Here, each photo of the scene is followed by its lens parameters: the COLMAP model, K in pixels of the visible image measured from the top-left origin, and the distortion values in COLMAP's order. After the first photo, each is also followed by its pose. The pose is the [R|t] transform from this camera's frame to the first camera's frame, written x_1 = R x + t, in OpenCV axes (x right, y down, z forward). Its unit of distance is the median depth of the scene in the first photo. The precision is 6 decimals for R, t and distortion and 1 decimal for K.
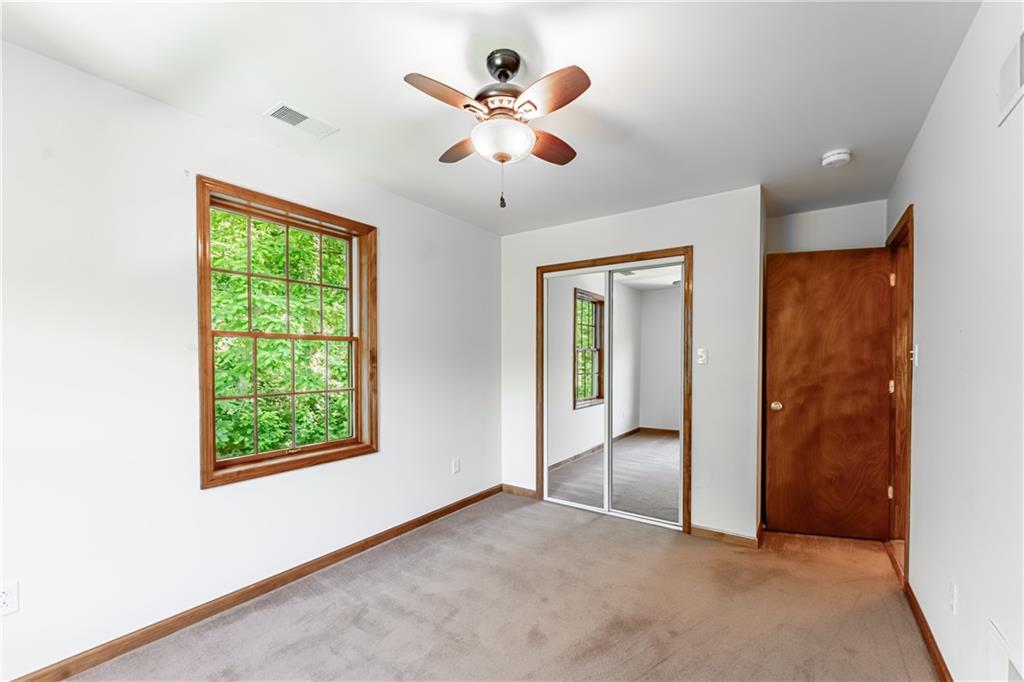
lens RADIAL K [[425.3, 0, 513.6], [0, 425.3, 361.4], [0, 0, 1]] dist [0.000242, 0.000013]
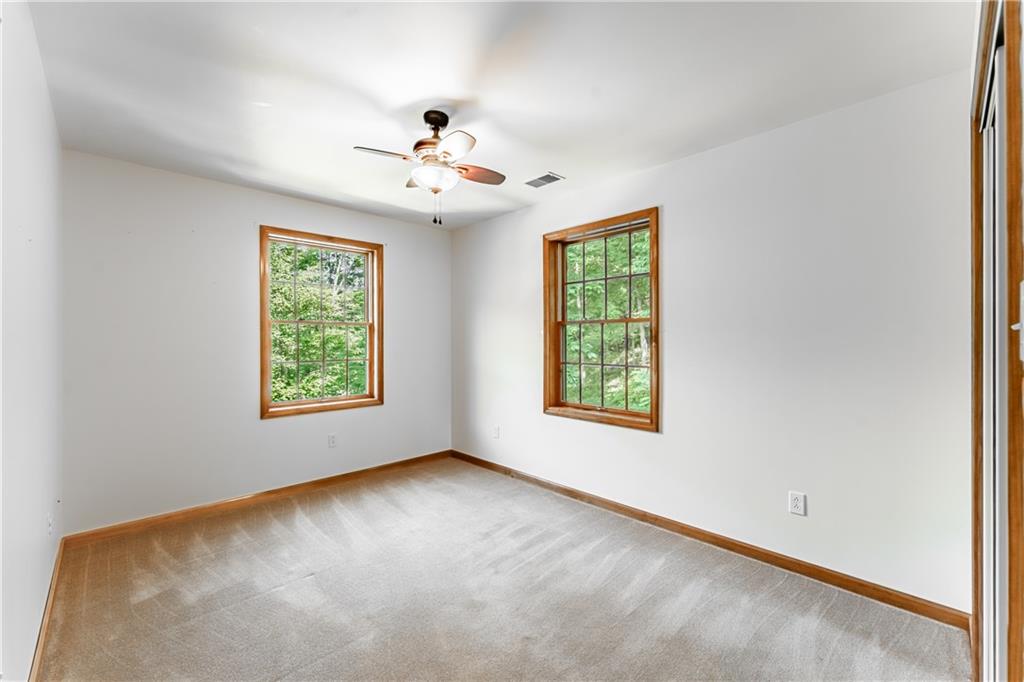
lens RADIAL K [[417.8, 0, 512.0], [0, 417.8, 341.0], [0, 0, 1]] dist [0.000279, 0.000031]
pose [[-0.196881, 0.000034, -0.980427, 0.751079], [-0.011995, 0.999925, 0.002443, 0.001268], [0.980354, 0.012242, -0.196866, 0.913104]]
